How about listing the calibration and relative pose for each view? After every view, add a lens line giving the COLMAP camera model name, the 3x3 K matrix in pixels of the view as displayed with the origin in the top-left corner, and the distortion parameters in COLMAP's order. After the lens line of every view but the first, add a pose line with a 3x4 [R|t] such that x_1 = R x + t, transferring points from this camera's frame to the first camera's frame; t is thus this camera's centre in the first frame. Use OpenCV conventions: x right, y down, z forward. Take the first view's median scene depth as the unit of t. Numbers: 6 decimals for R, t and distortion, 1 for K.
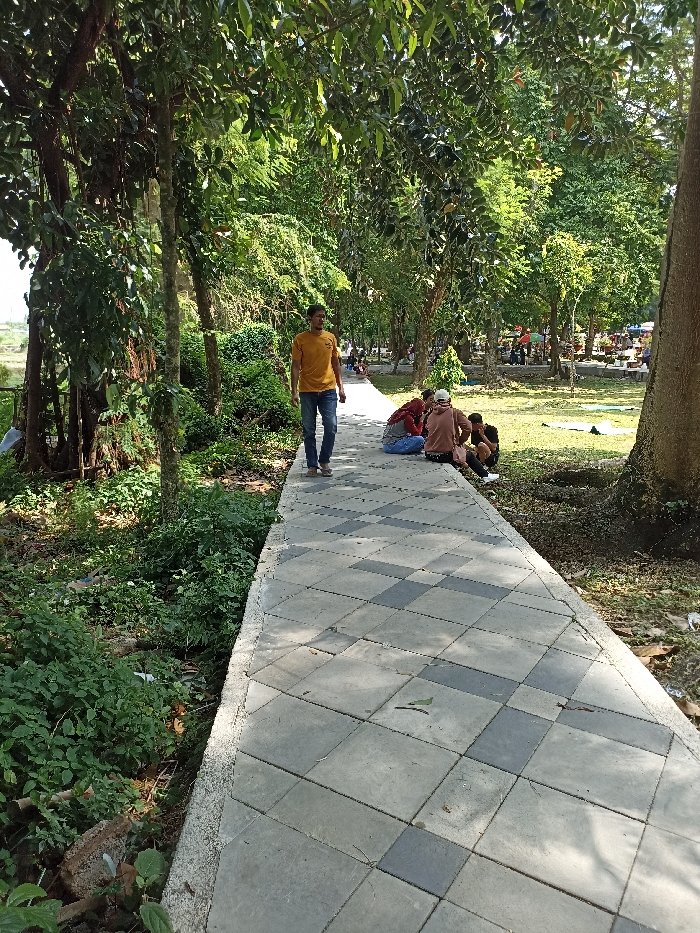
lens RADIAL K [[663.3, 0, 357.6], [0, 663.3, 465.9], [0, 0, 1]] dist [0.051843, -0.002914]
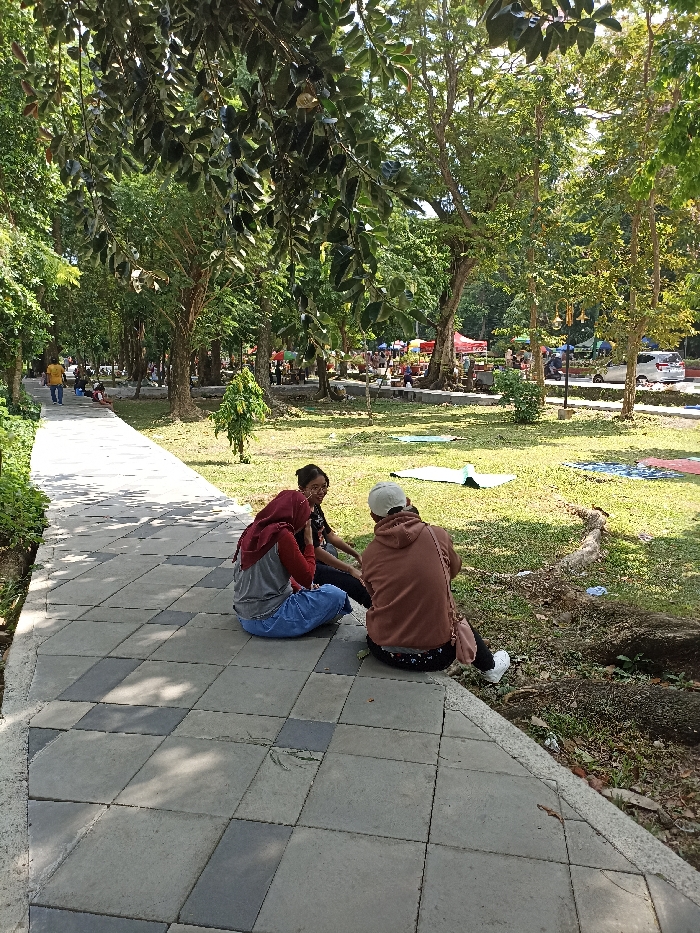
lens RADIAL K [[663.3, 0, 357.6], [0, 663.3, 465.9], [0, 0, 1]] dist [0.051843, -0.002914]
pose [[0.924290, -0.065379, 0.376051, -0.015920], [0.074832, 0.997140, -0.010571, -0.041600], [-0.374284, 0.037912, 0.926539, 0.215332]]
